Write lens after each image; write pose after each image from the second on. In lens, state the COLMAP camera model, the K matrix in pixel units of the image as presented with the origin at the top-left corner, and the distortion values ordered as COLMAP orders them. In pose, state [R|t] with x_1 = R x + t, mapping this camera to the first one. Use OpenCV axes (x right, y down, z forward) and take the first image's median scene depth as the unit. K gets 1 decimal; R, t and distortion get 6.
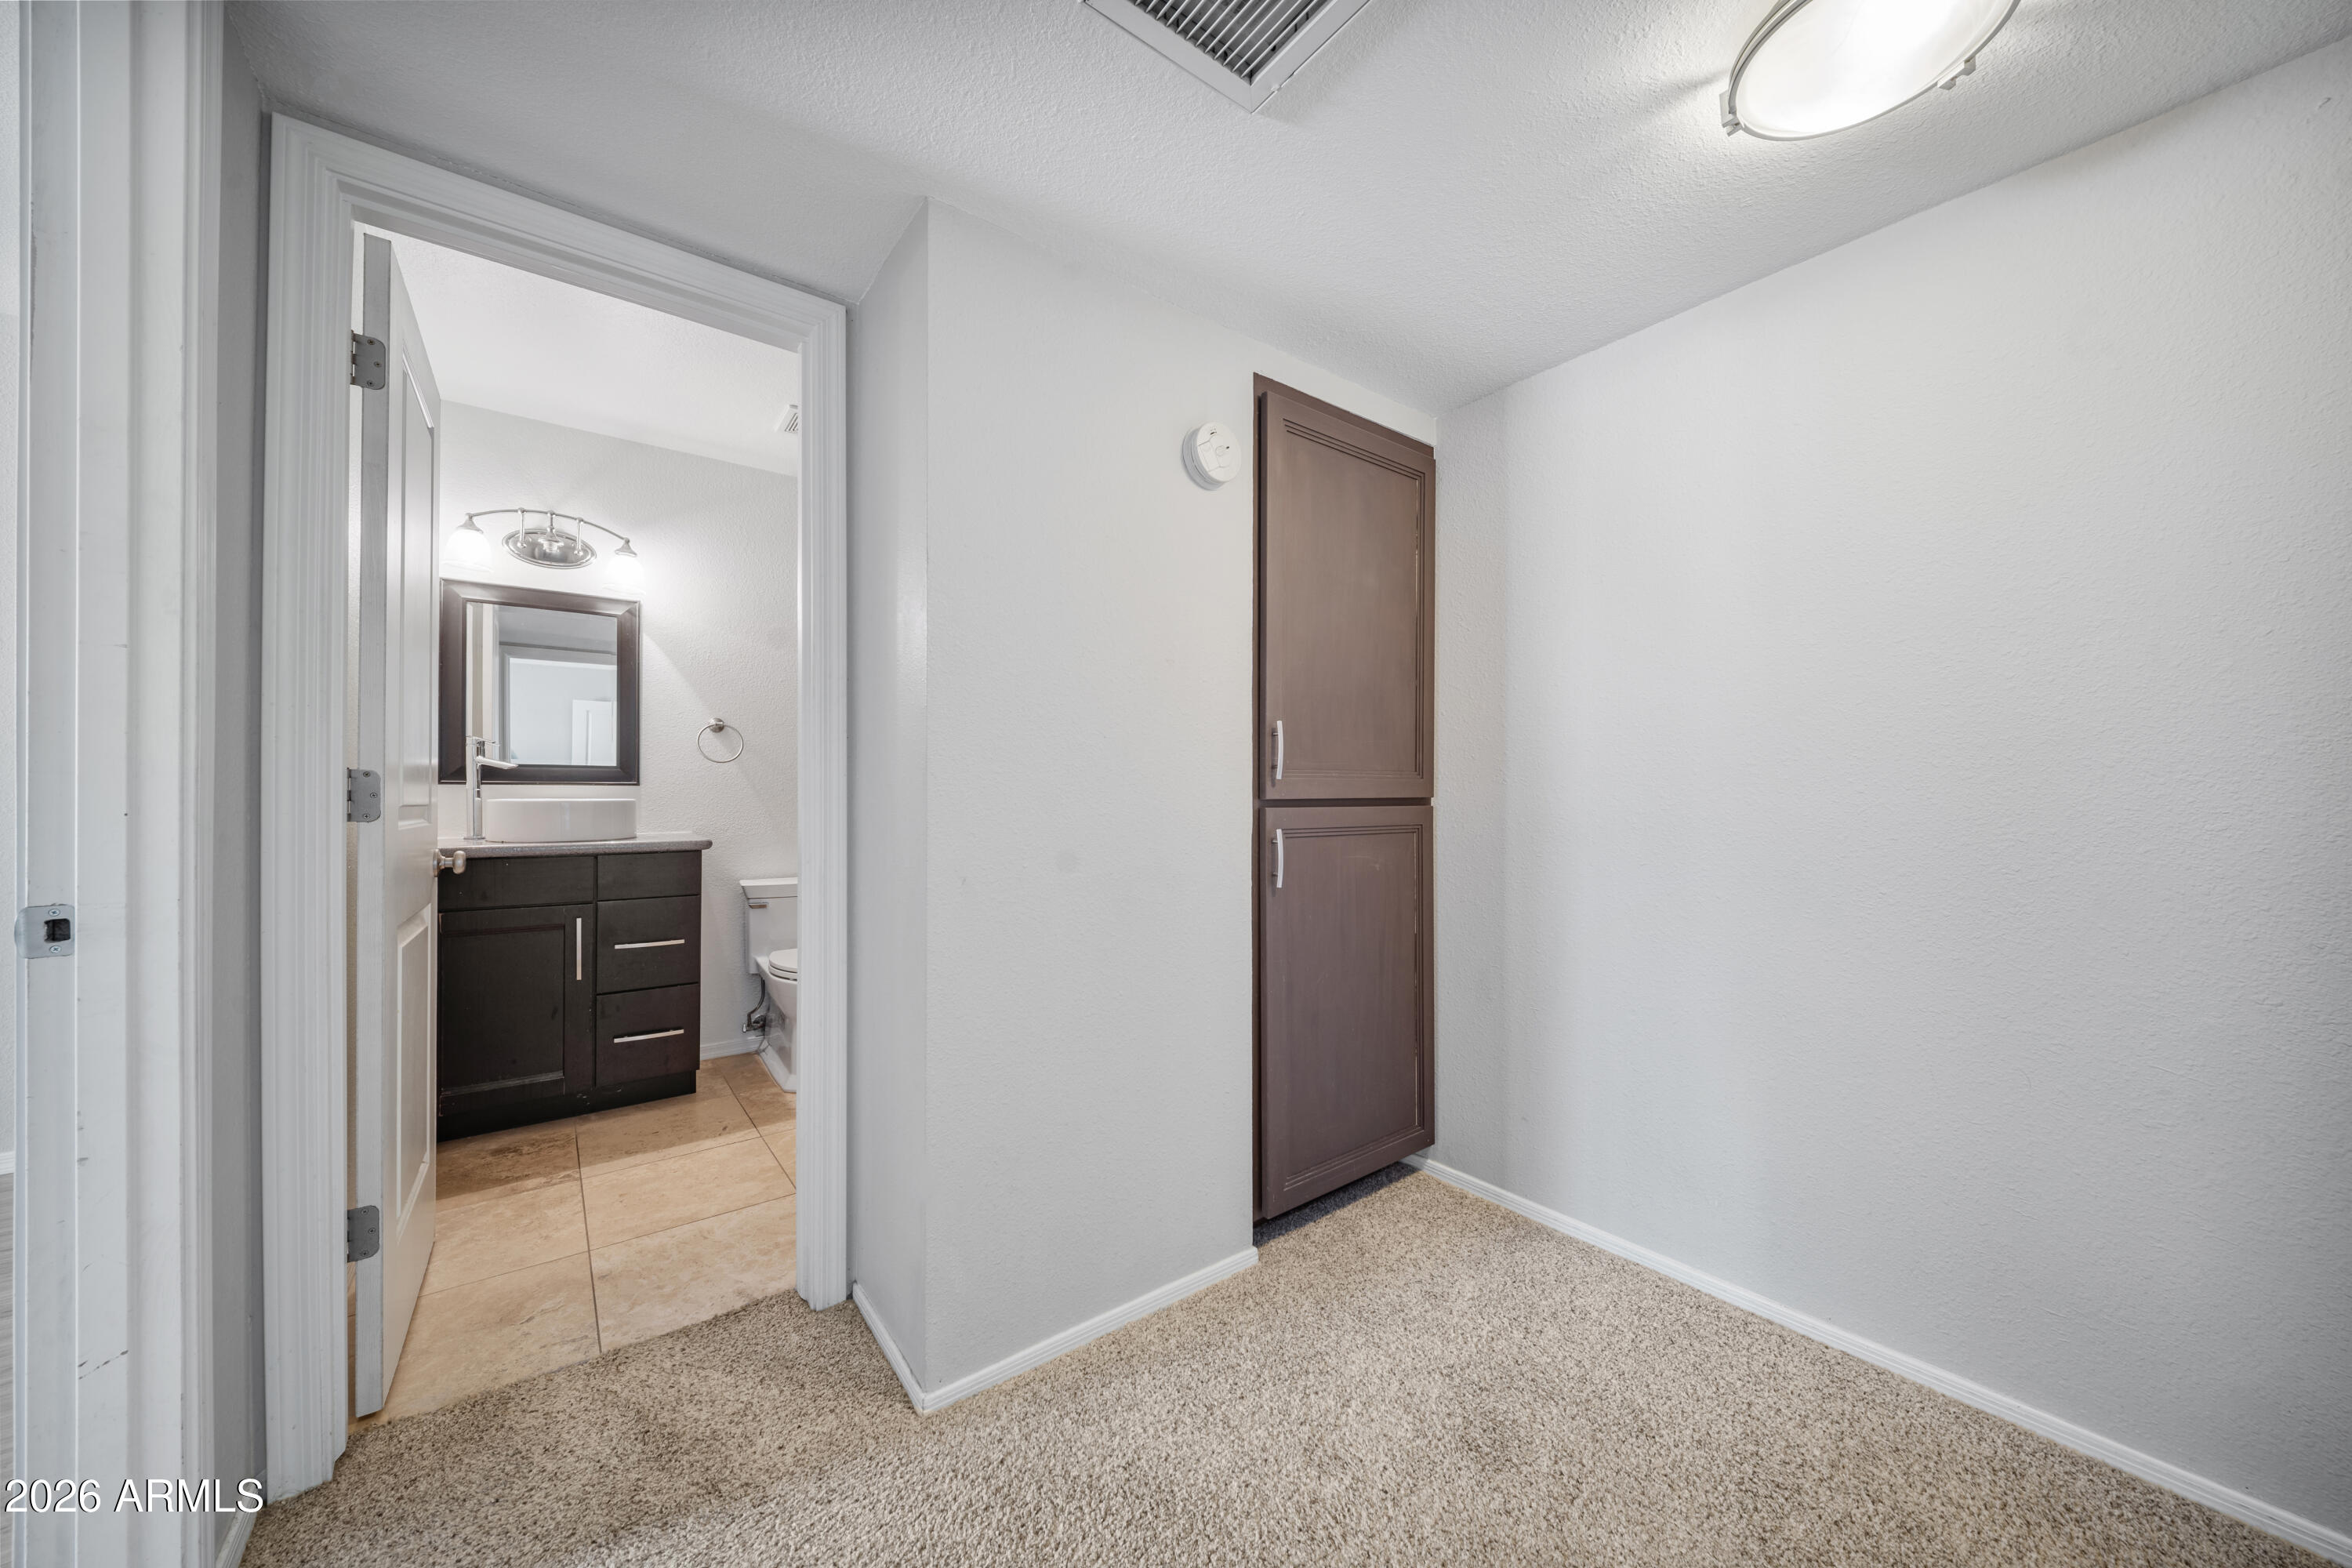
lens RADIAL K [[815.5, 0, 1170.8], [0, 815.5, 789.3], [0, 0, 1]] dist [0.001639, -0.000253]
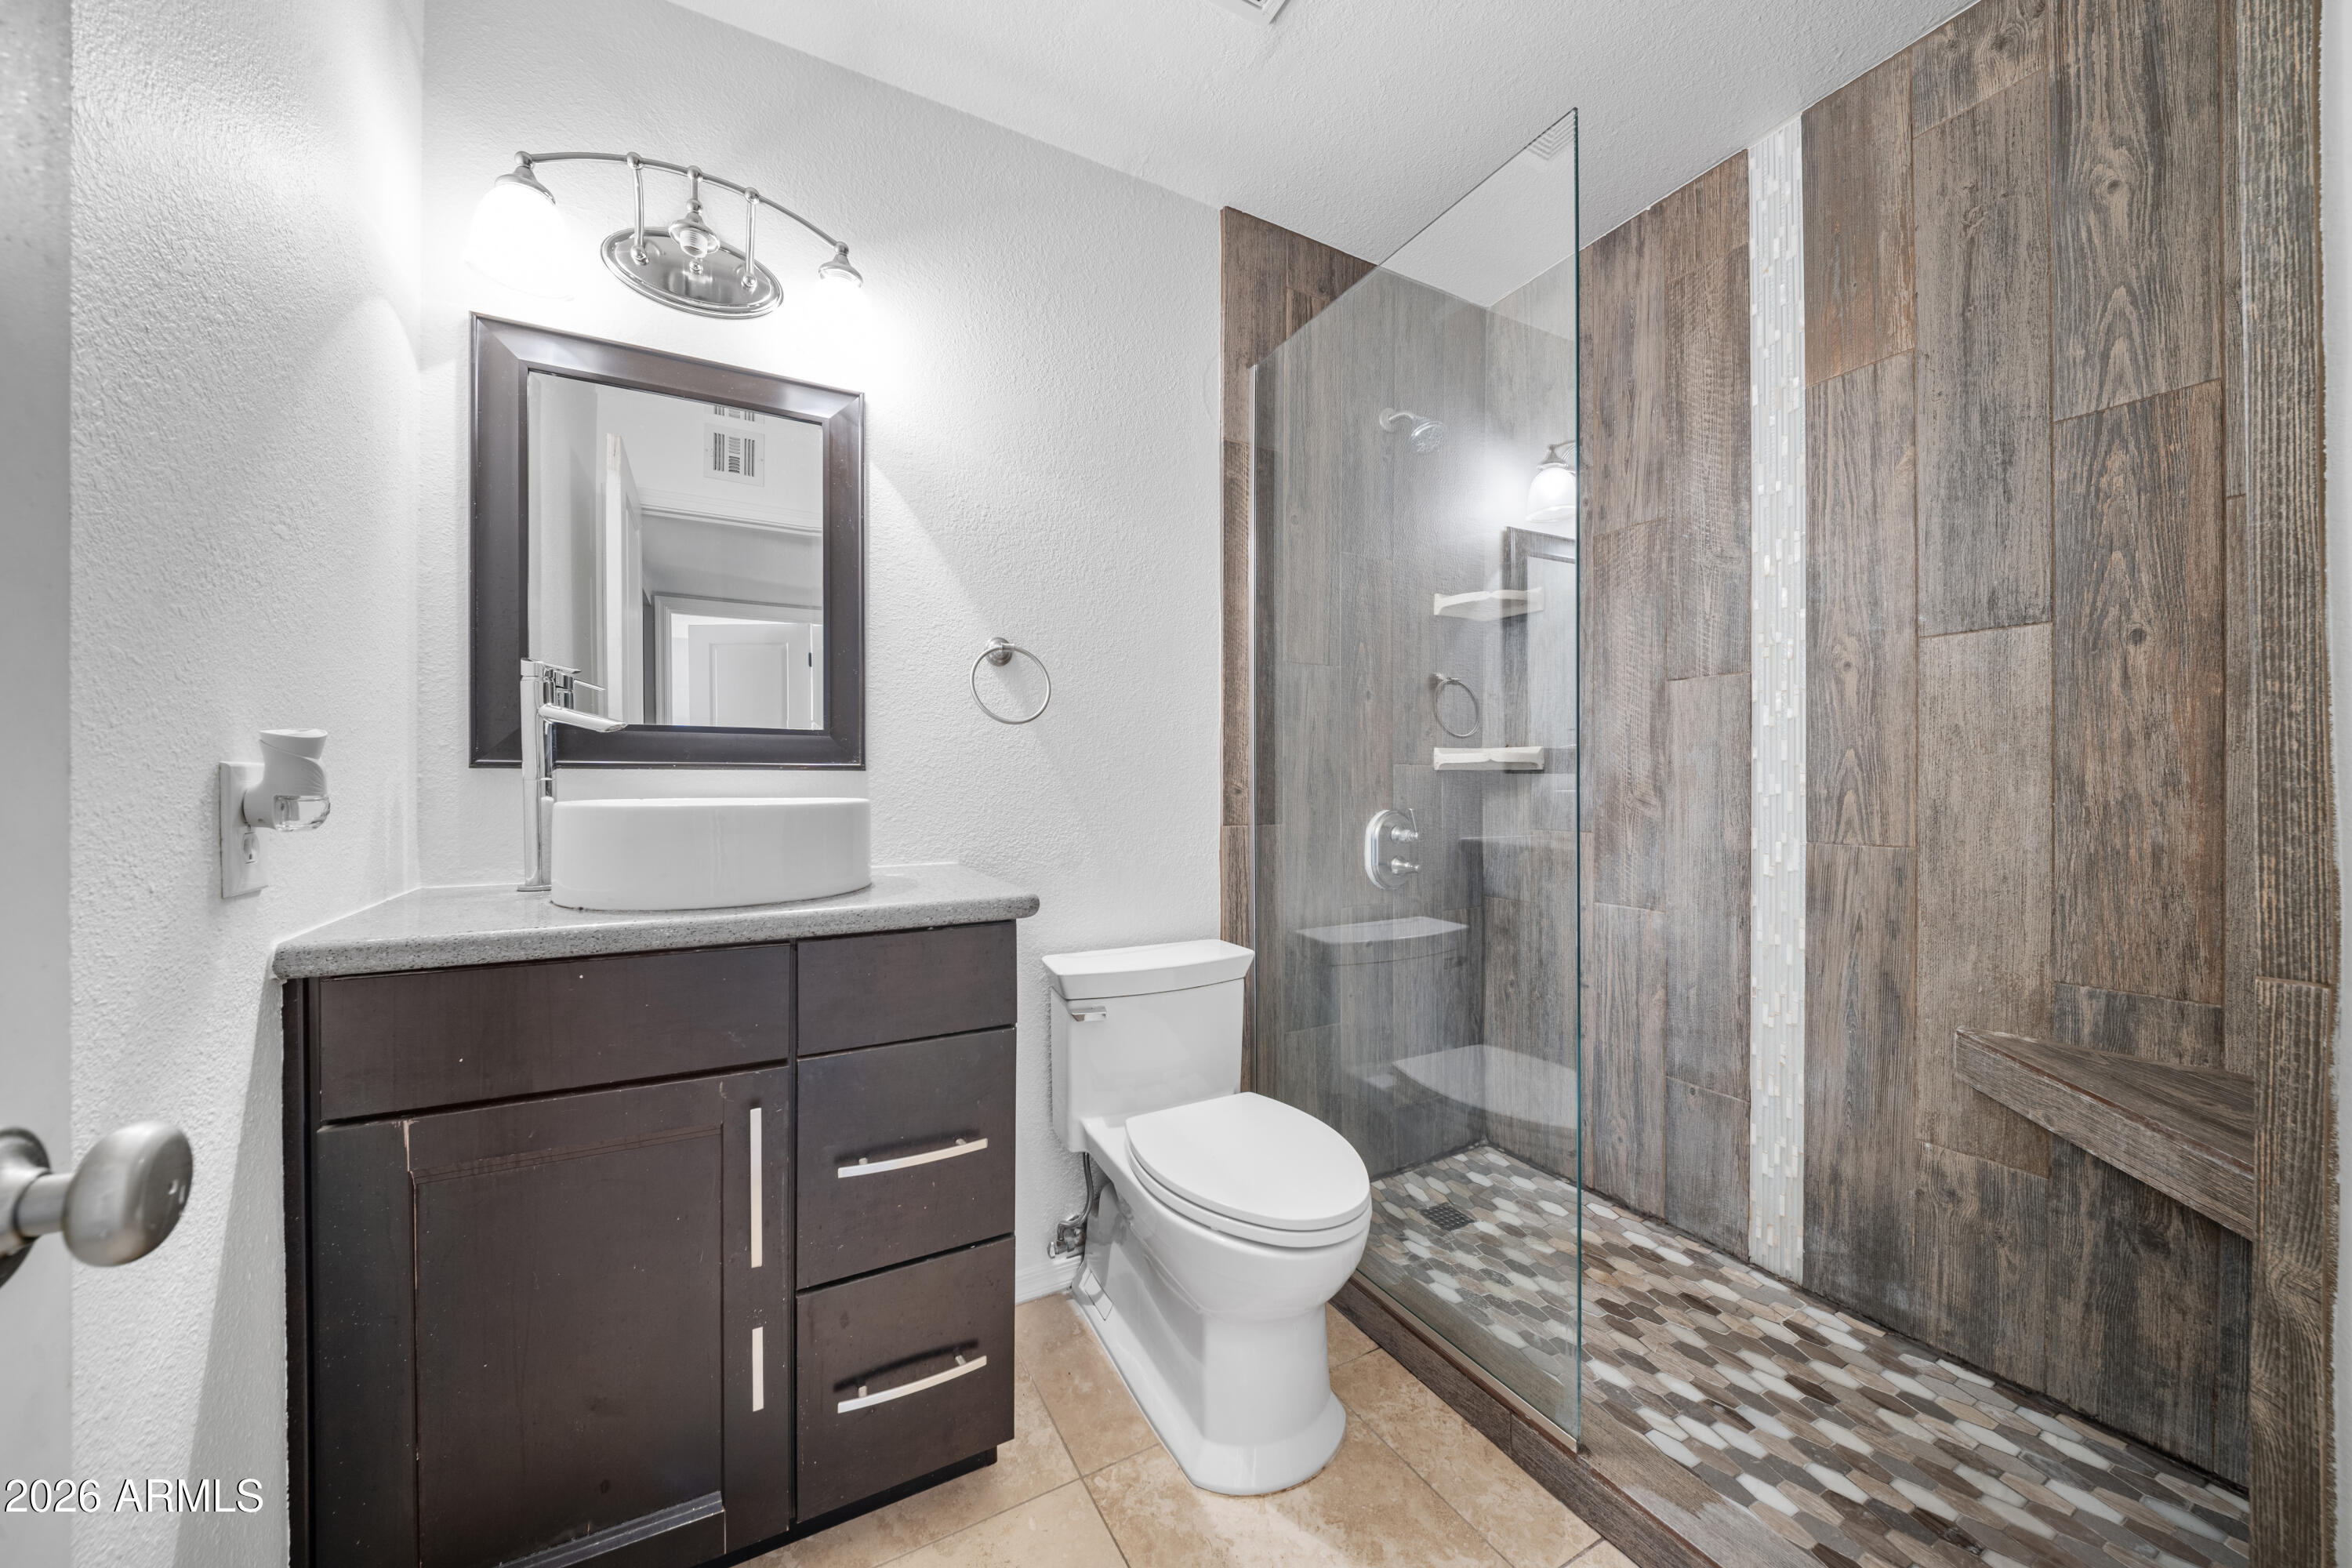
lens RADIAL K [[815.5, 0, 1172.8], [0, 815.5, 780.3], [0, 0, 1]] dist [0.001639, -0.000253]
pose [[0.989408, 0.000225, -0.145162, -0.419812], [0.000586, 0.999984, 0.005545, -0.000879], [0.145161, -0.005572, 0.989392, 0.573546]]
